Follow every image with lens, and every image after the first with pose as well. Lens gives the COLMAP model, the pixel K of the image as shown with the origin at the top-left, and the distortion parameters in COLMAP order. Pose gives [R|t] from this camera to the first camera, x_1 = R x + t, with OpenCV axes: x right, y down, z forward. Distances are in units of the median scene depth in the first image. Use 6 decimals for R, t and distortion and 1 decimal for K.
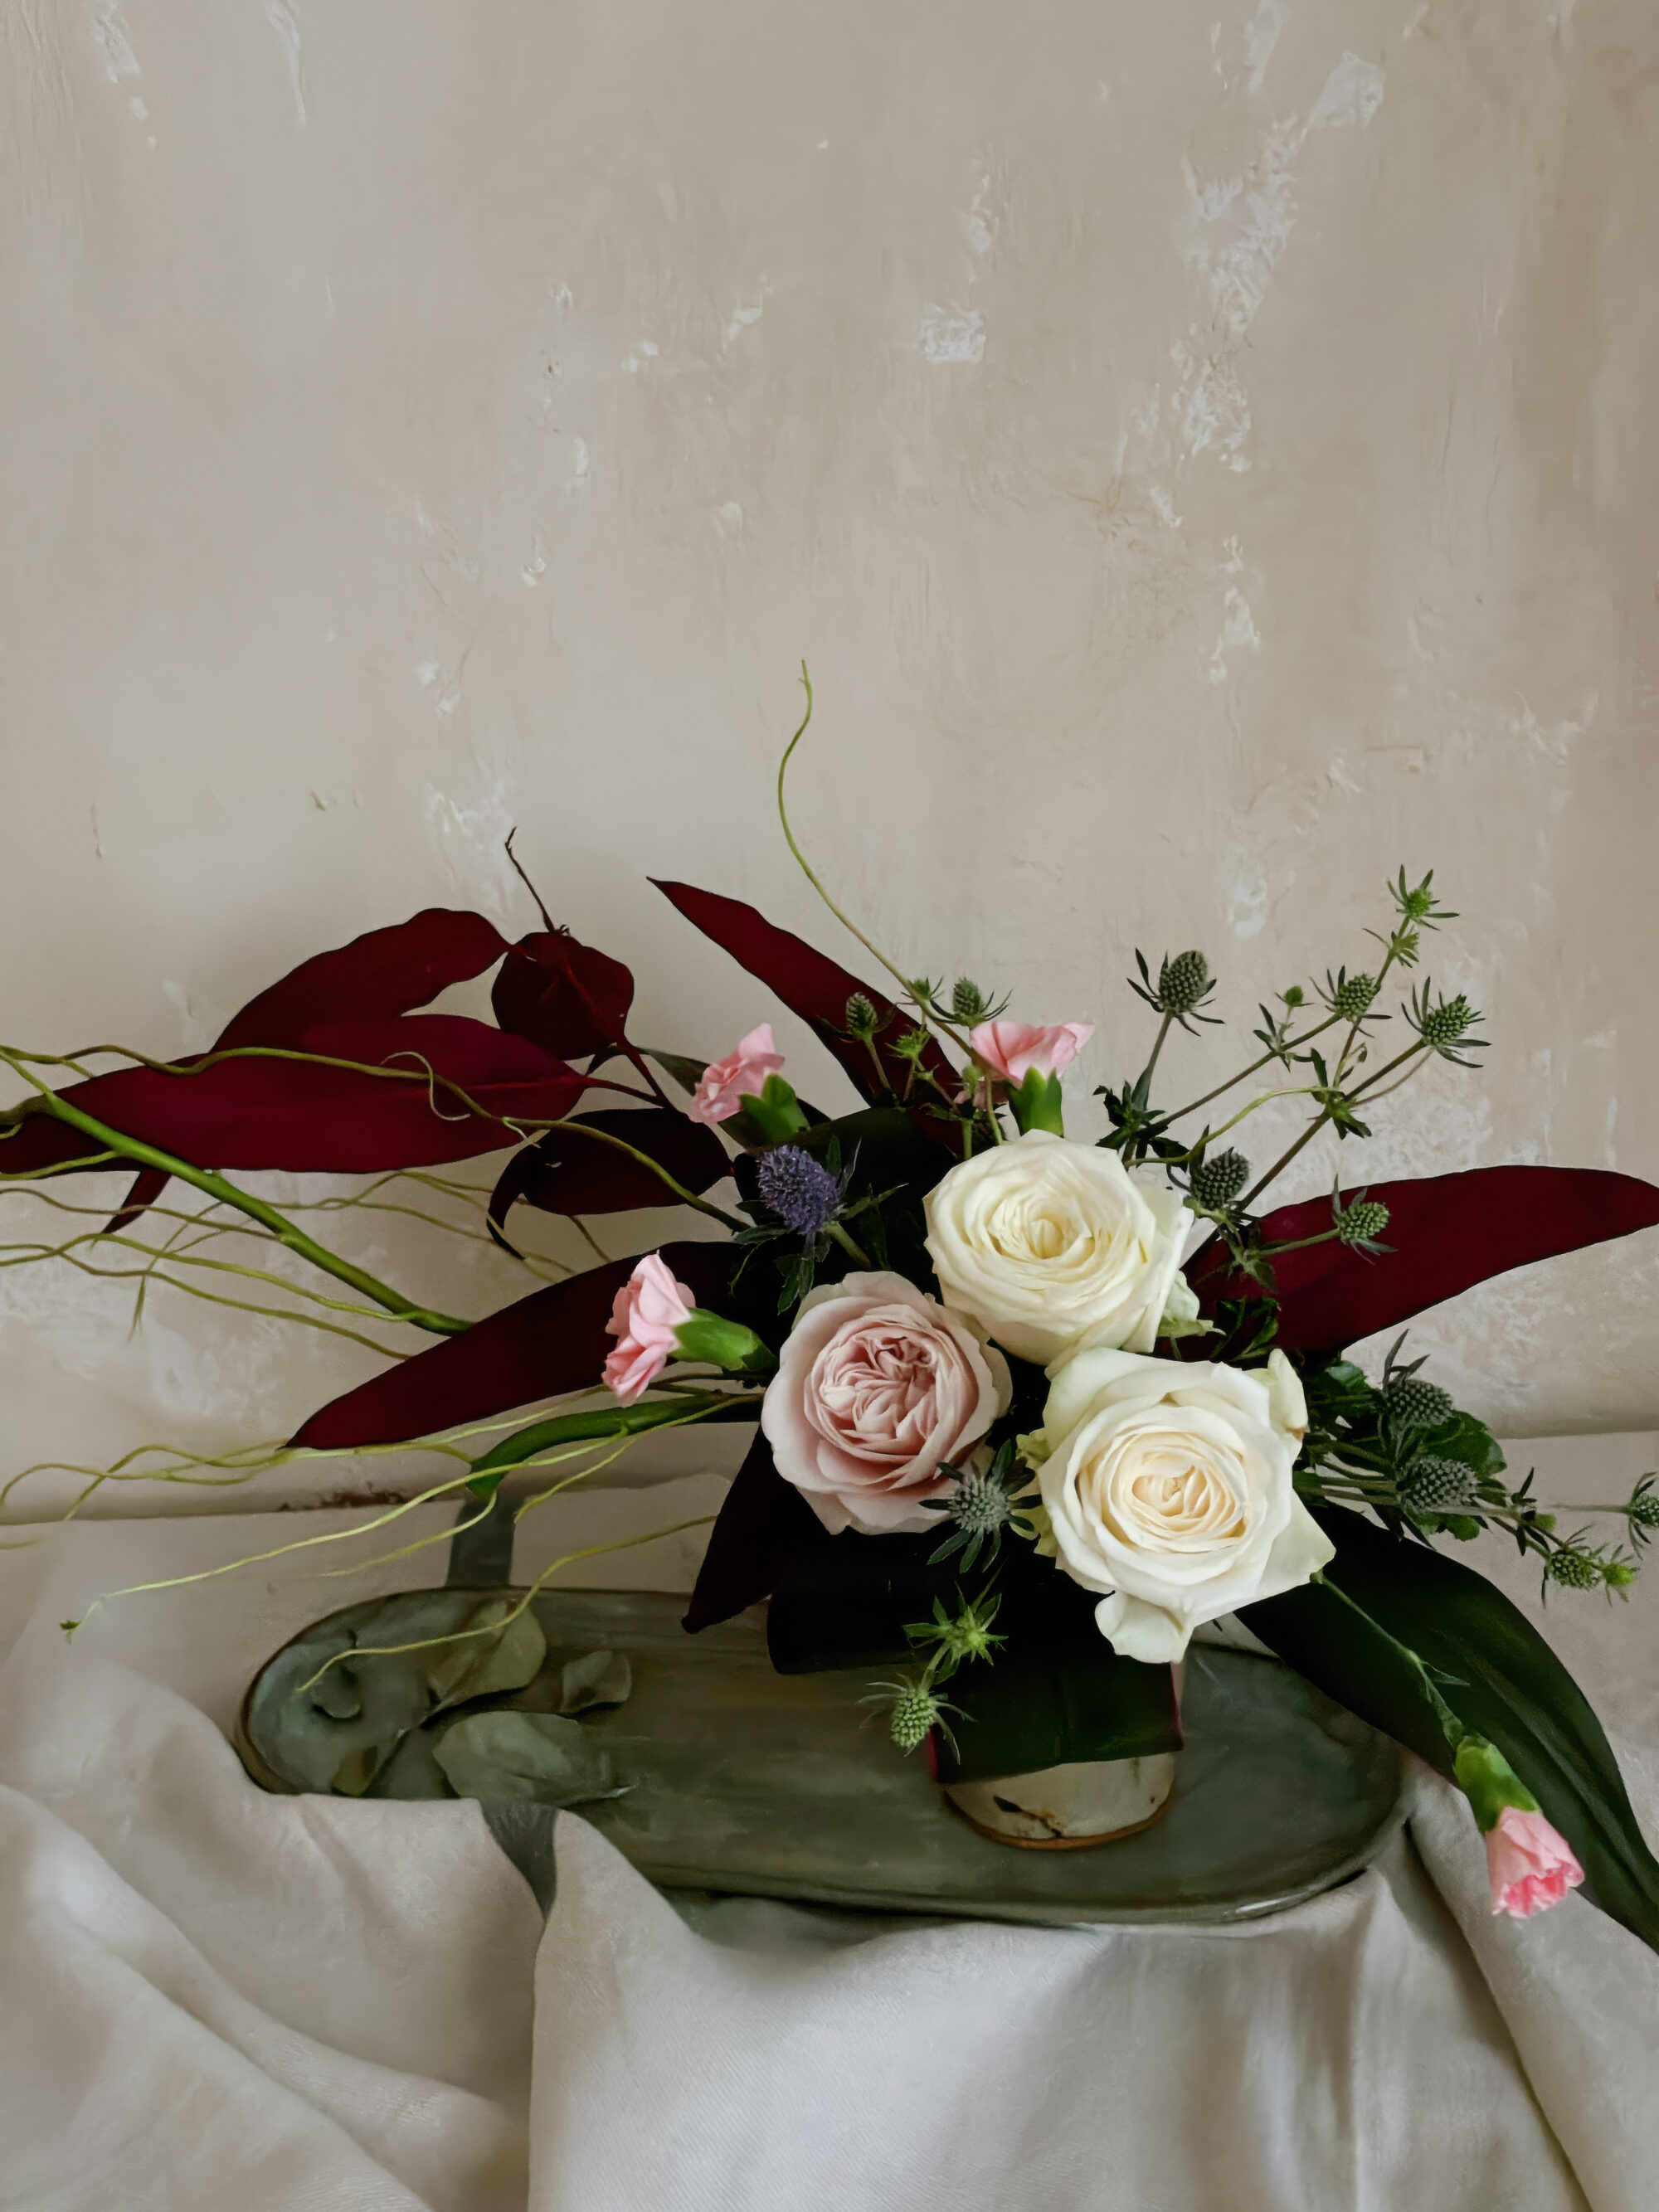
lens RADIAL K [[2353.7, 0, 829.5], [0, 2353.7, 1106.0], [0, 0, 1]] dist [0.084450, -0.343613]
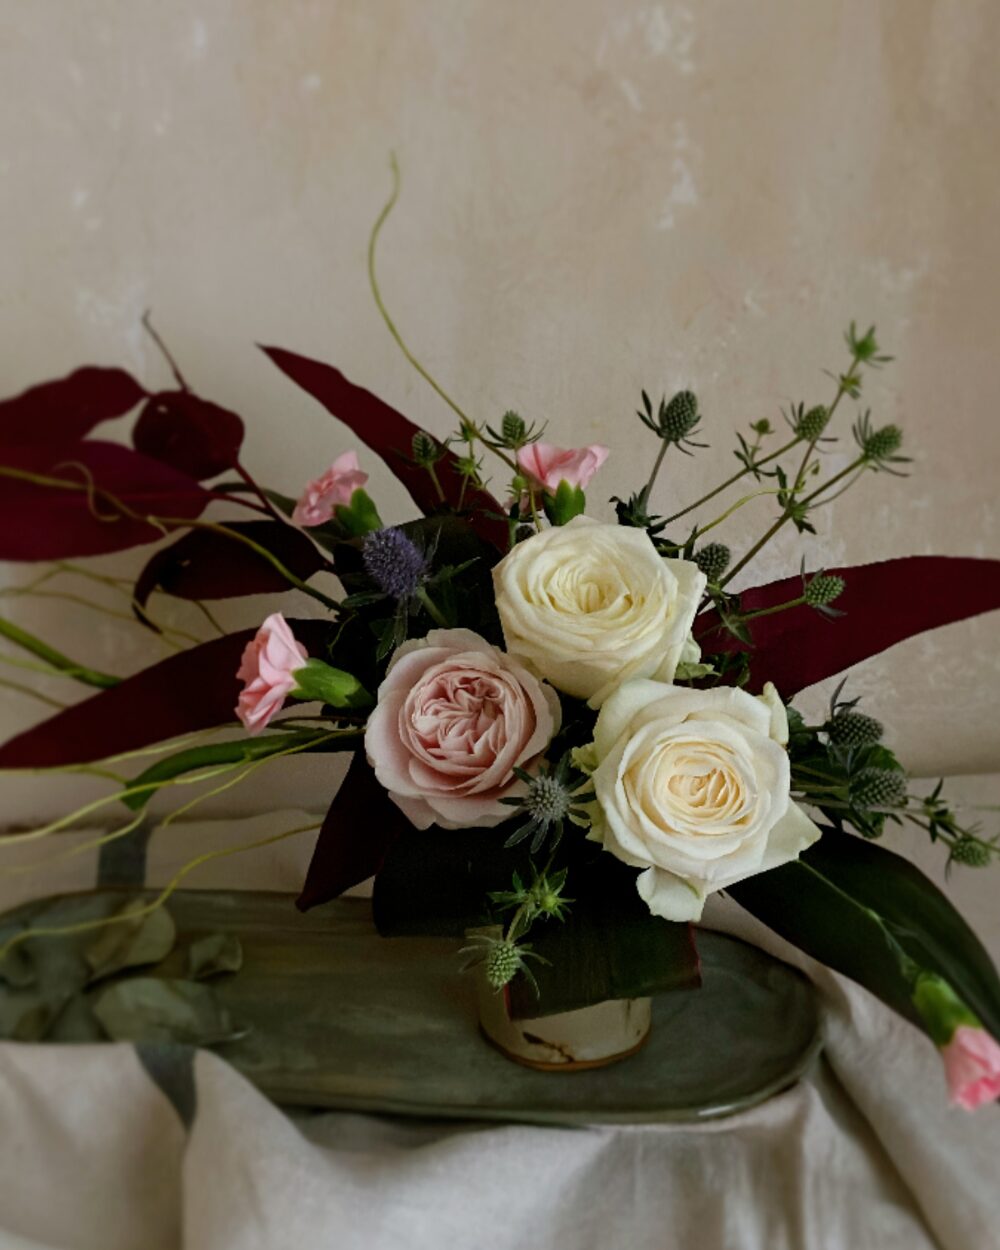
lens RADIAL K [[1501.7, 0, 461.9], [0, 1501.7, 678.3], [0, 0, 1]] dist [0.078363, -0.287762]
pose [[0.994623, 0.003650, 0.103494, -0.058026], [-0.007691, 0.999222, 0.038671, 0.063869], [-0.103272, -0.039259, 0.993878, 0.178047]]
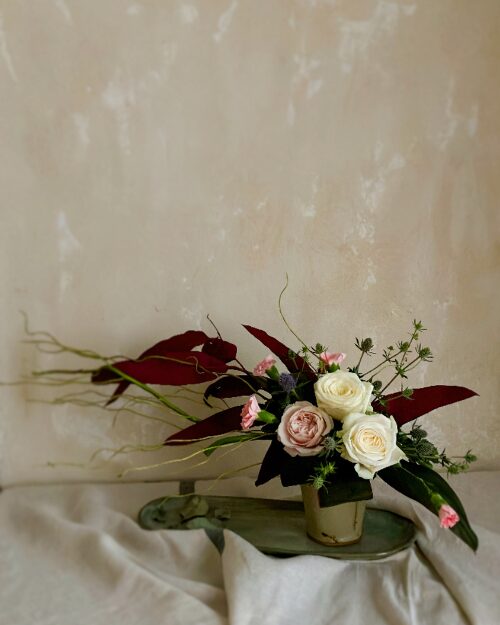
lens RADIAL K [[750.8, 0, 230.9], [0, 750.8, 339.2], [0, 0, 1]] dist [0.078363, -0.287762]
pose [[0.998795, 0.035286, 0.034123, -0.168044], [-0.029233, 0.986034, -0.163959, 0.189182], [-0.039431, 0.162763, 0.985877, -0.442535]]
